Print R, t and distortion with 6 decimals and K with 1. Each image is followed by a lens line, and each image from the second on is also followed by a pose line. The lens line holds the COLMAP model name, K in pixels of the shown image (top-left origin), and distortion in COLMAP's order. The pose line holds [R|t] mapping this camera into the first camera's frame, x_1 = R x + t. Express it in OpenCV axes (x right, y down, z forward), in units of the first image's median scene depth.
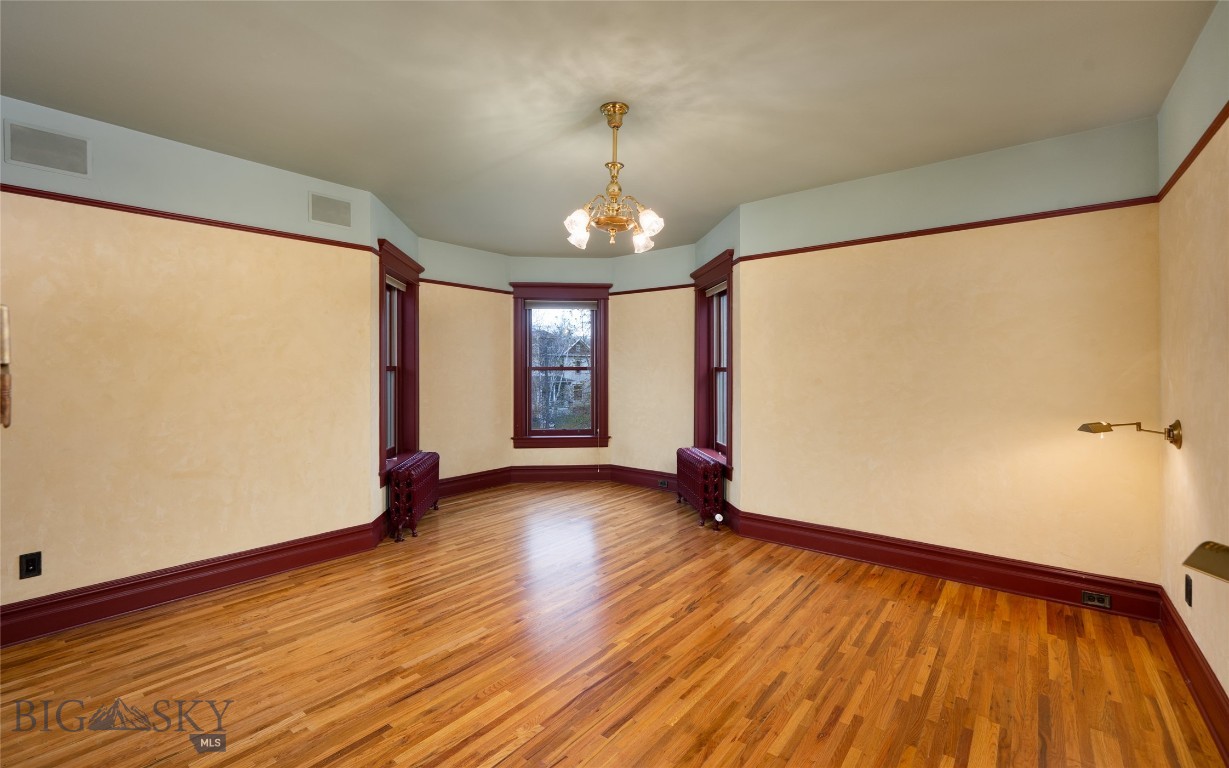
lens RADIAL K [[522.6, 0, 617.2], [0, 522.6, 377.2], [0, 0, 1]] dist [-0.000419, -0.000142]
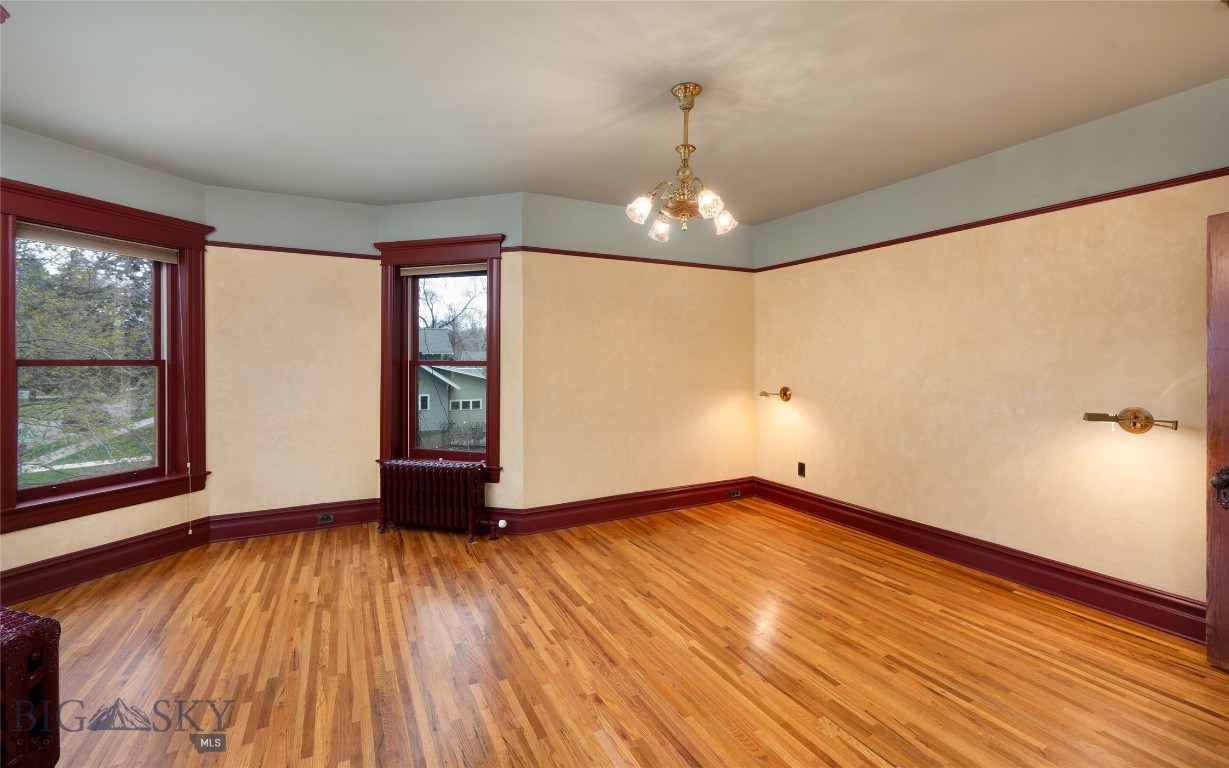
lens RADIAL K [[522.6, 0, 618.1], [0, 522.6, 371.3], [0, 0, 1]] dist [-0.000419, -0.000142]
pose [[0.402537, -0.018983, 0.915207, -0.697483], [0.018633, 0.999748, 0.012541, -0.009602], [-0.915214, 0.012004, 0.402789, 0.545664]]
